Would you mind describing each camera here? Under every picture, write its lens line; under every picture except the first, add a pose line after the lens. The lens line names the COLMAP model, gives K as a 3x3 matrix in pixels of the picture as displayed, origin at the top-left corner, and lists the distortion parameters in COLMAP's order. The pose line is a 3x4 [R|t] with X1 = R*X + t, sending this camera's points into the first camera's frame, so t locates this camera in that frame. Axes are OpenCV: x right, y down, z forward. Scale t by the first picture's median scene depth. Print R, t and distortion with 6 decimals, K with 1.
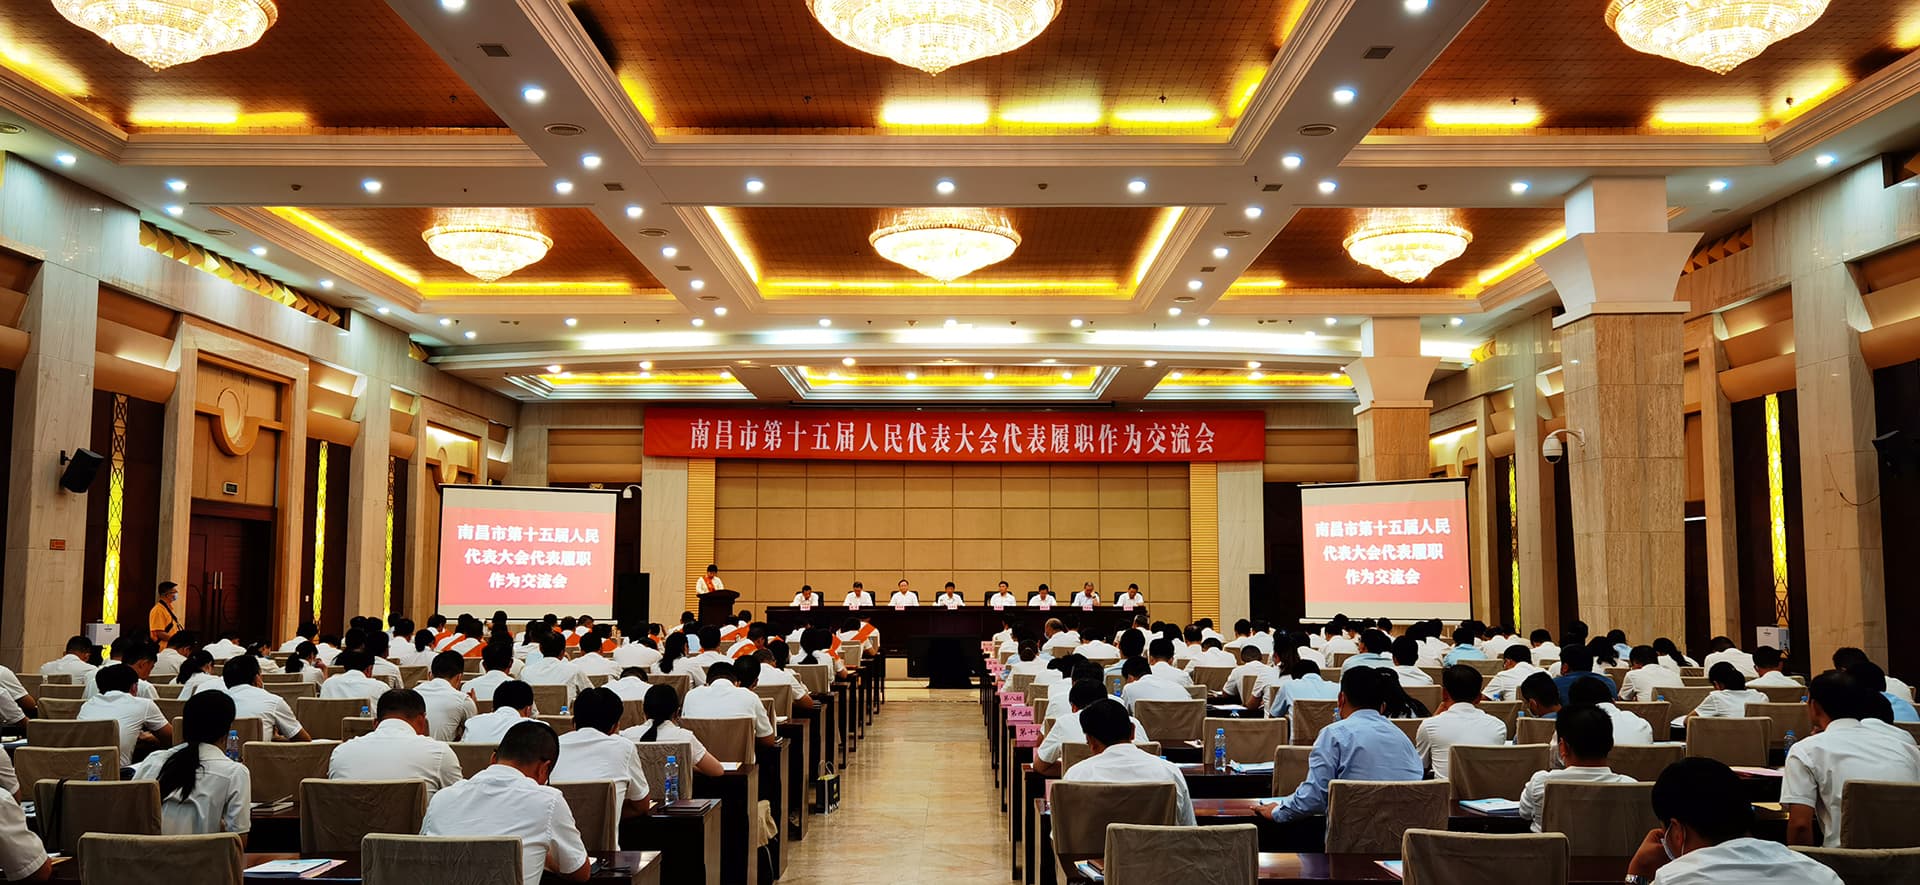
lens RADIAL K [[1440.6, 0, 963.6], [0, 1440.6, 446.5], [0, 0, 1]] dist [0.002541, 0.000008]
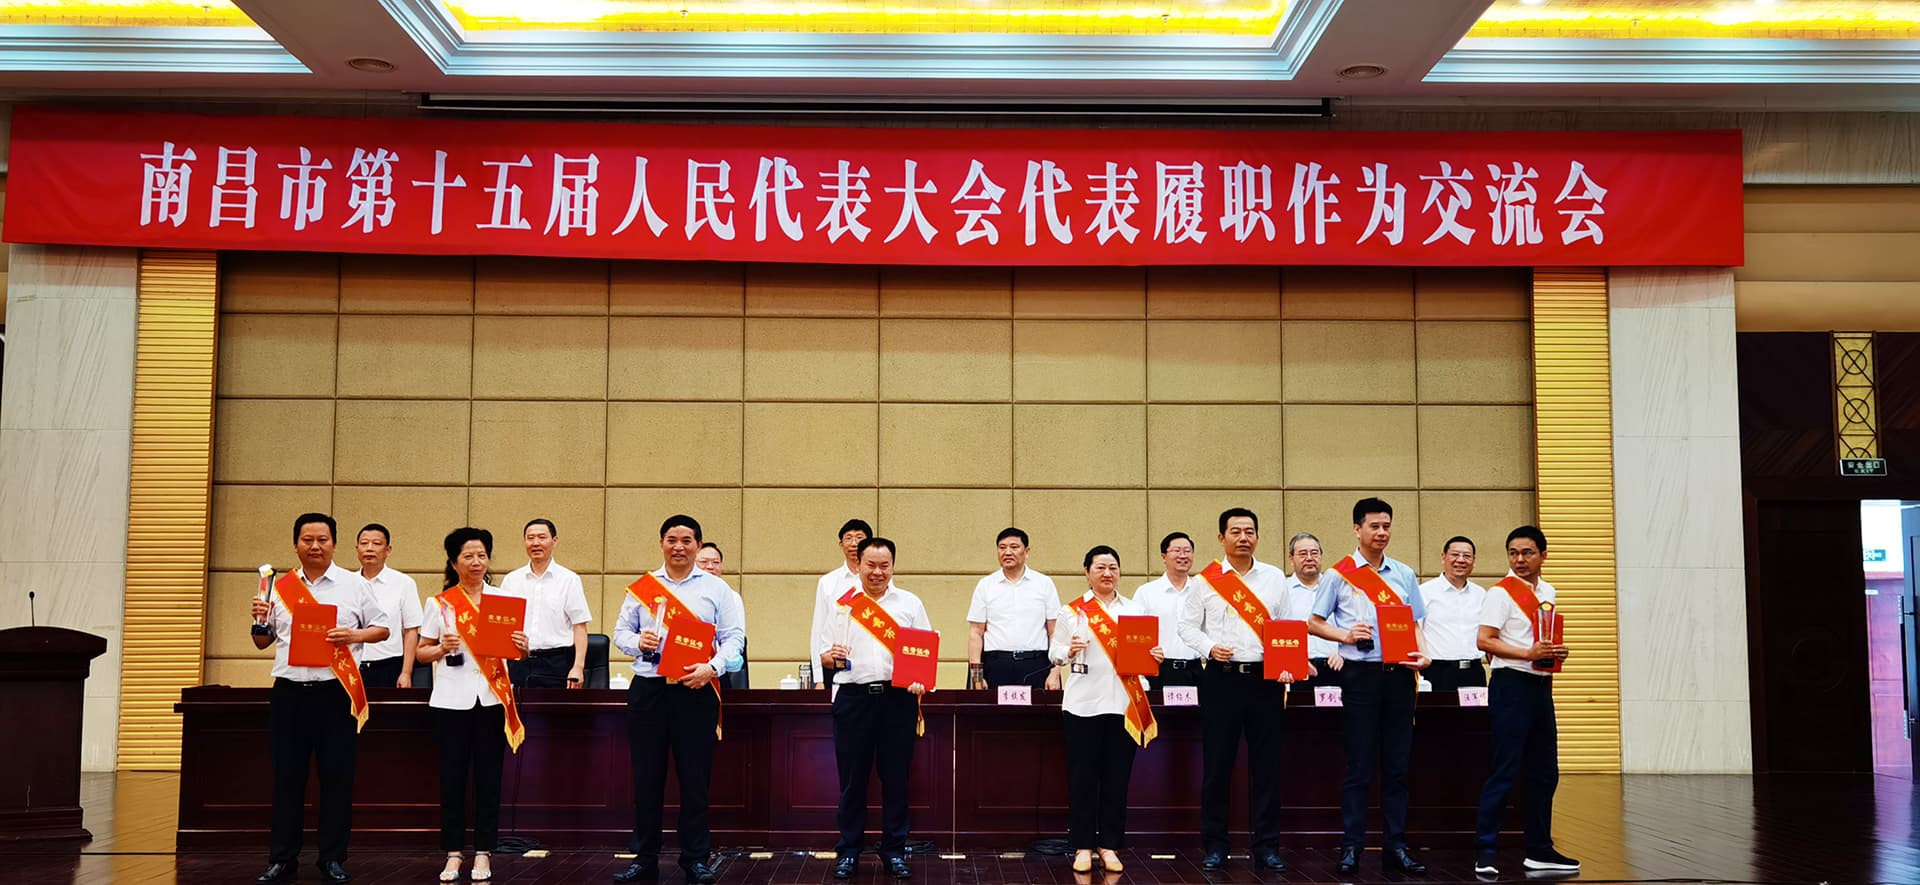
lens RADIAL K [[1668.2, 0, 957.1], [0, 1668.2, 440.4], [0, 0, 1]] dist [-0.081526, 0.000150]
pose [[0.999989, 0.003076, 0.003409, 0.010866], [-0.003051, 0.999970, -0.007161, 0.056337], [-0.003430, 0.007150, 0.999969, 0.590207]]
